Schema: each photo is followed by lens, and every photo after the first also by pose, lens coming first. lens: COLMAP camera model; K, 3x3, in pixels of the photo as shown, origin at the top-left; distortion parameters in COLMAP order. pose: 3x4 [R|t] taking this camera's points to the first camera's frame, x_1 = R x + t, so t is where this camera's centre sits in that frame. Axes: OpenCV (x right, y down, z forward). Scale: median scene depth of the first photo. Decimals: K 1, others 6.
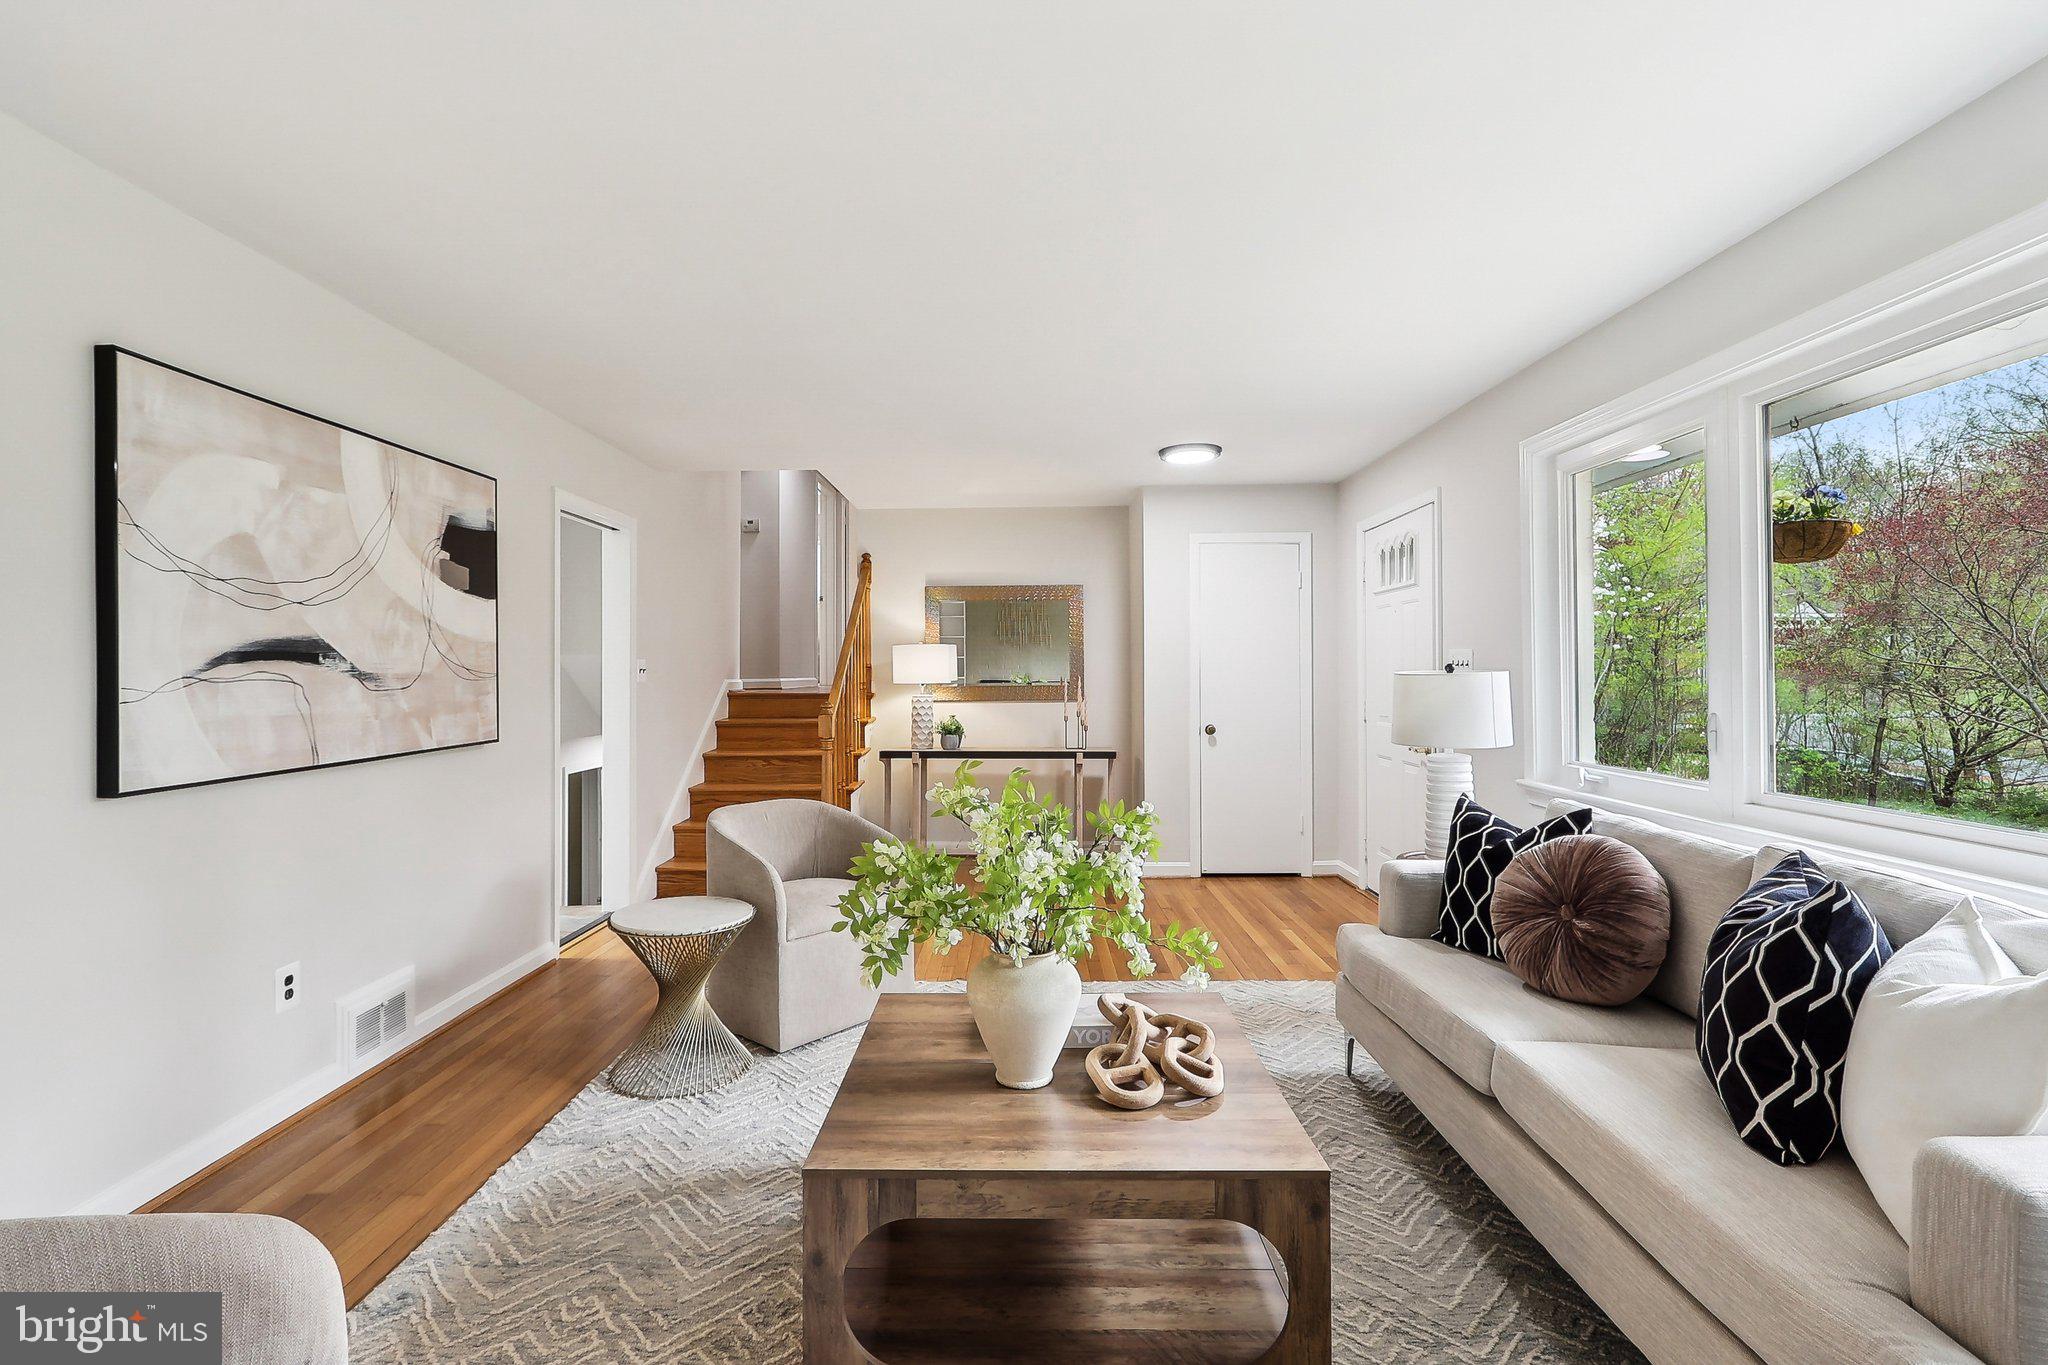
lens RADIAL K [[941.8, 0, 1015.4], [0, 941.8, 666.2], [0, 0, 1]] dist [0.001268, -0.000740]
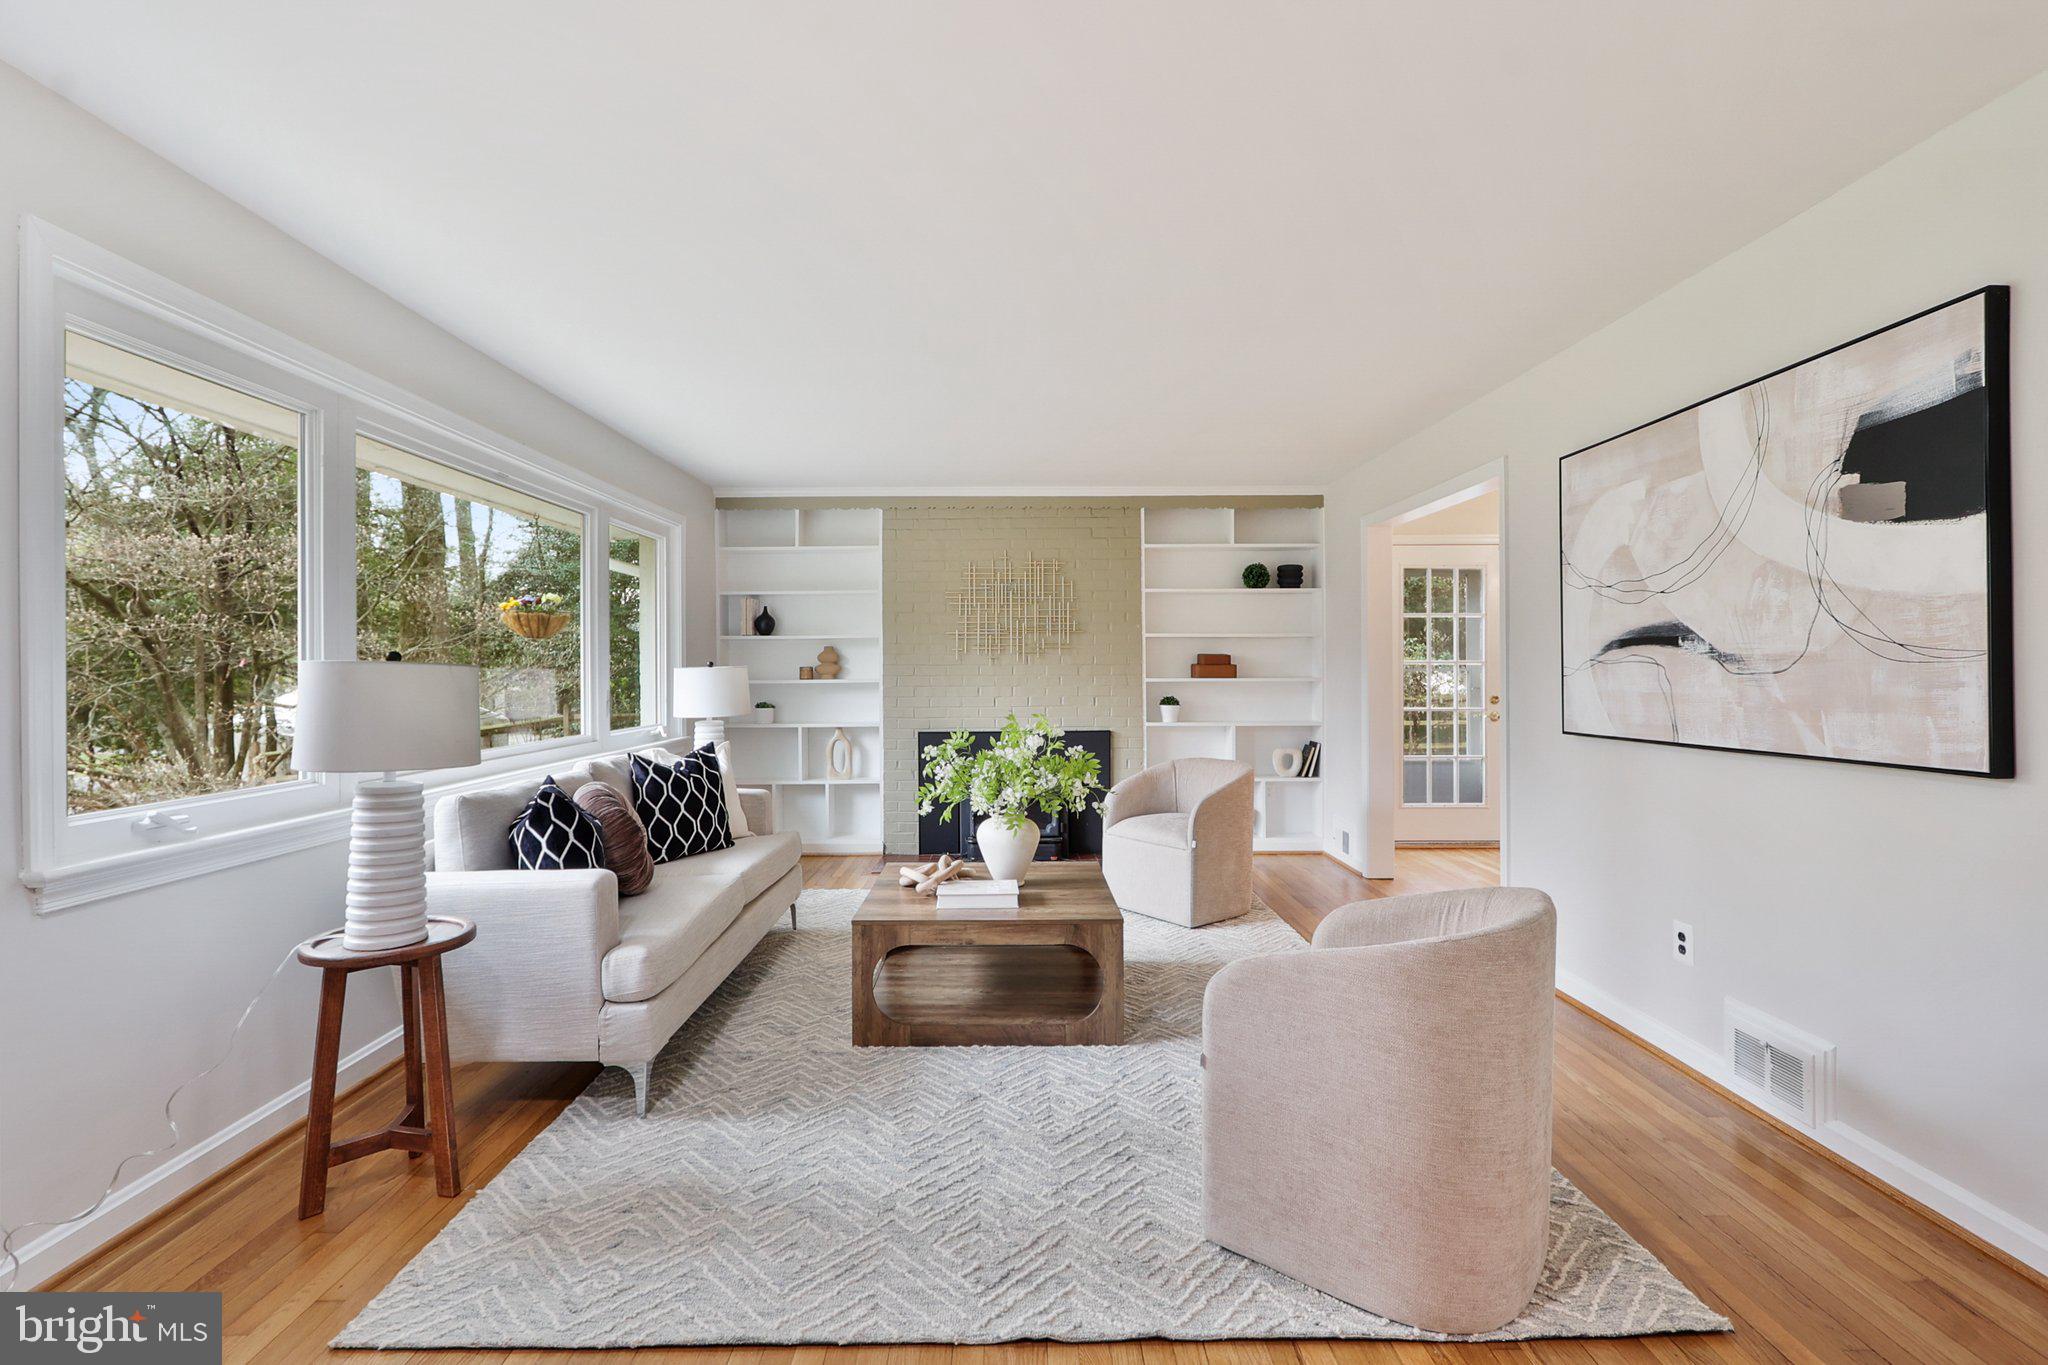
lens RADIAL K [[941.8, 0, 1015.4], [0, 941.8, 666.2], [0, 0, 1]] dist [0.001268, -0.000740]
pose [[-0.999858, 0.008096, -0.014811, 0.012830], [0.008237, 0.999921, -0.009508, 0.021707], [0.014732, -0.009628, -0.999845, 1.891629]]
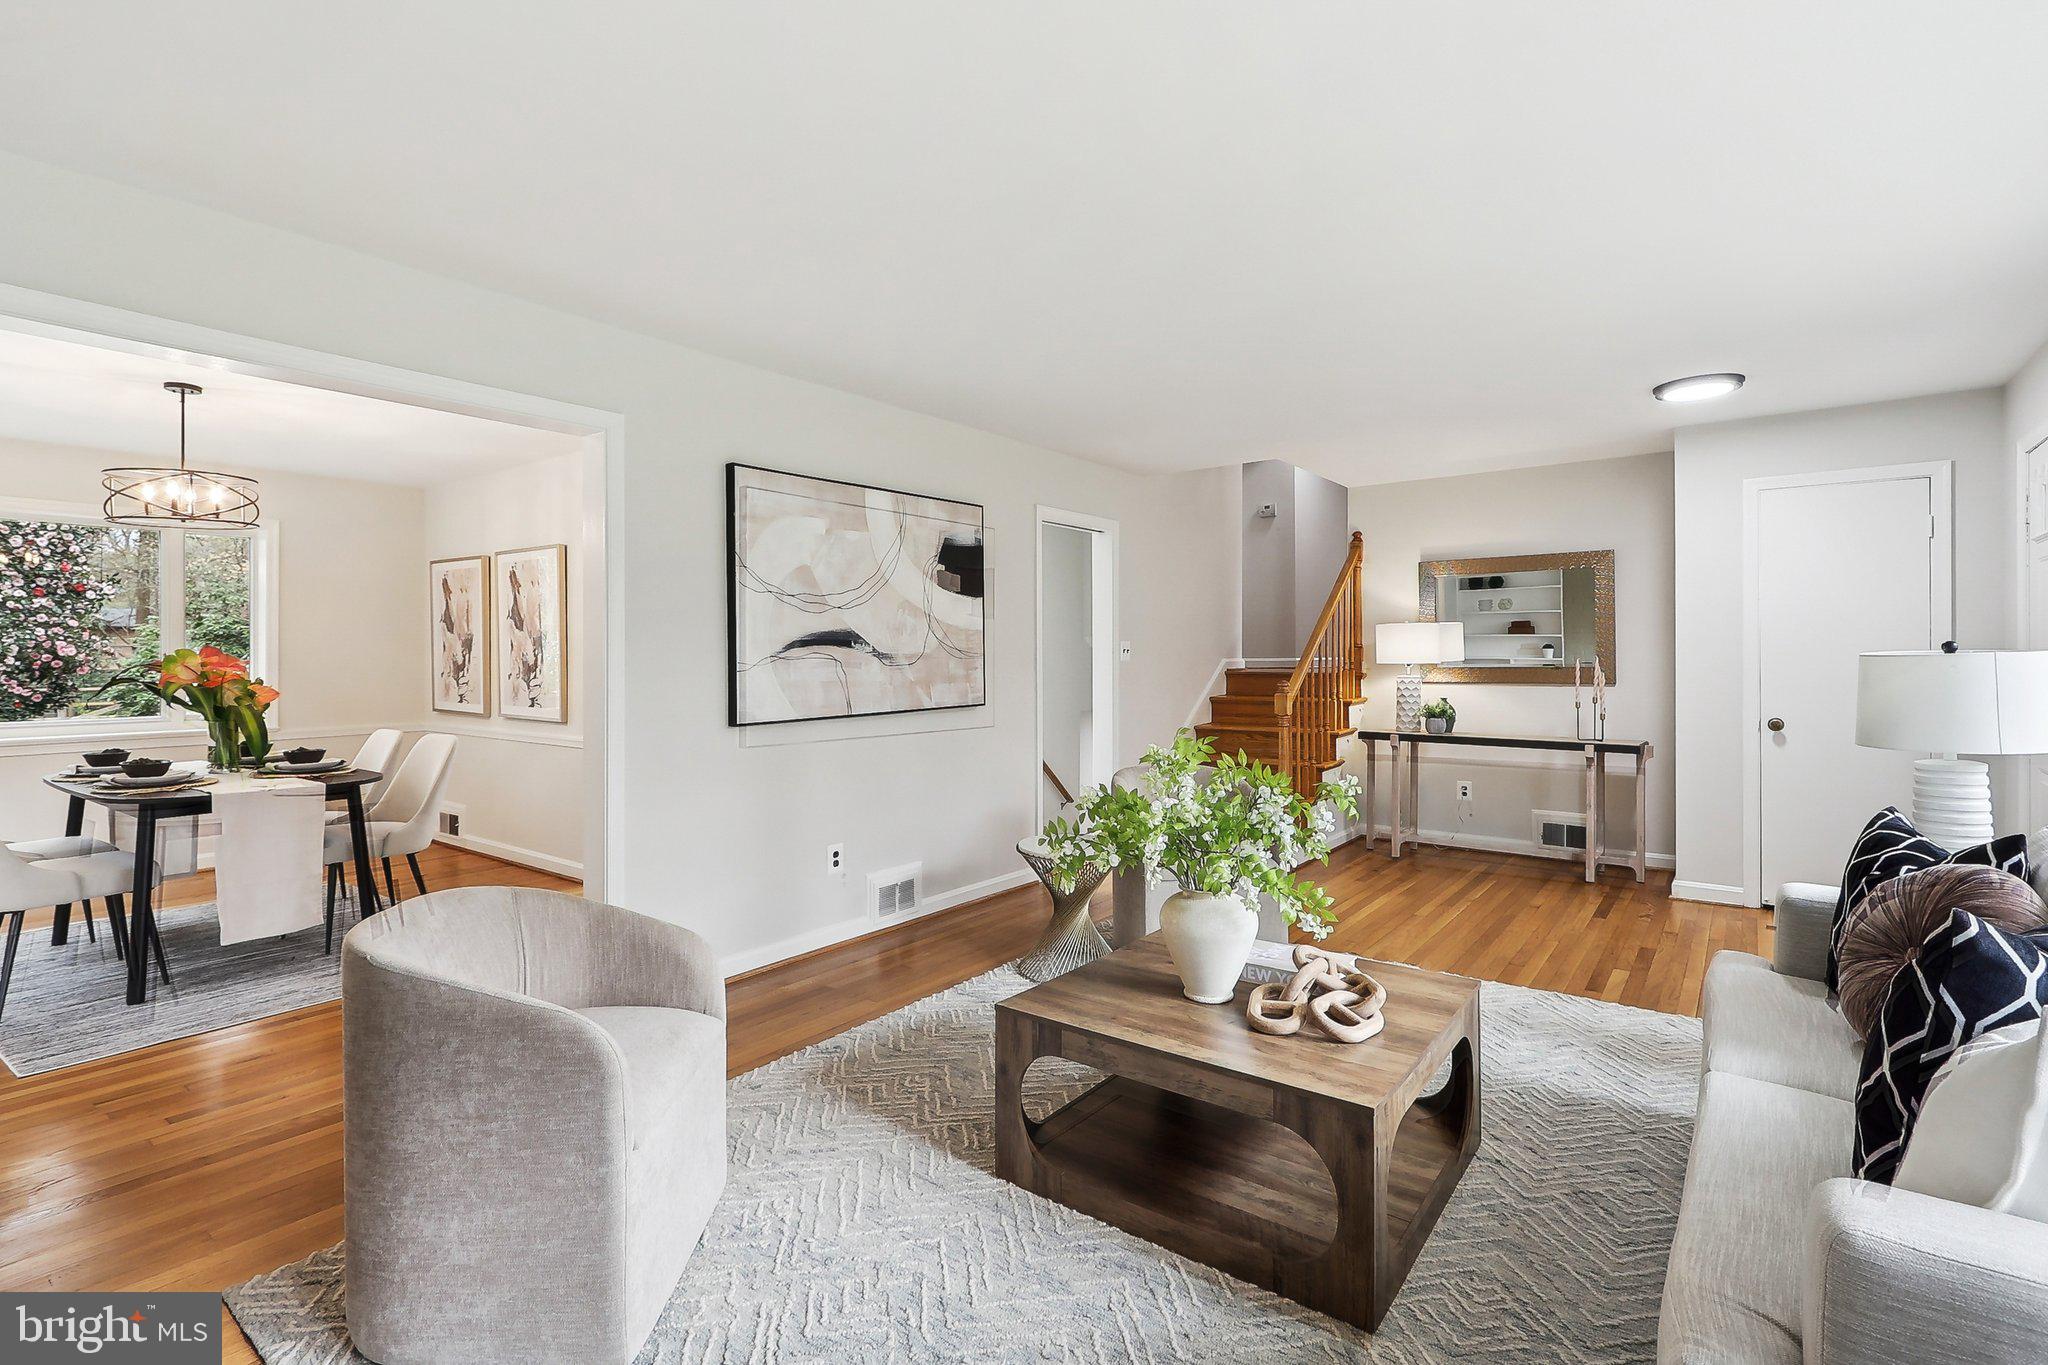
lens RADIAL K [[973.4, 0, 1008.9], [0, 973.4, 653.3], [0, 0, 1]] dist [0.002839, 0.000057]
pose [[0.801206, 0.000340, -0.598389, 0.362151], [0.004791, 0.999964, 0.006984, -0.002552], [0.598370, -0.008463, 0.801175, -0.086225]]
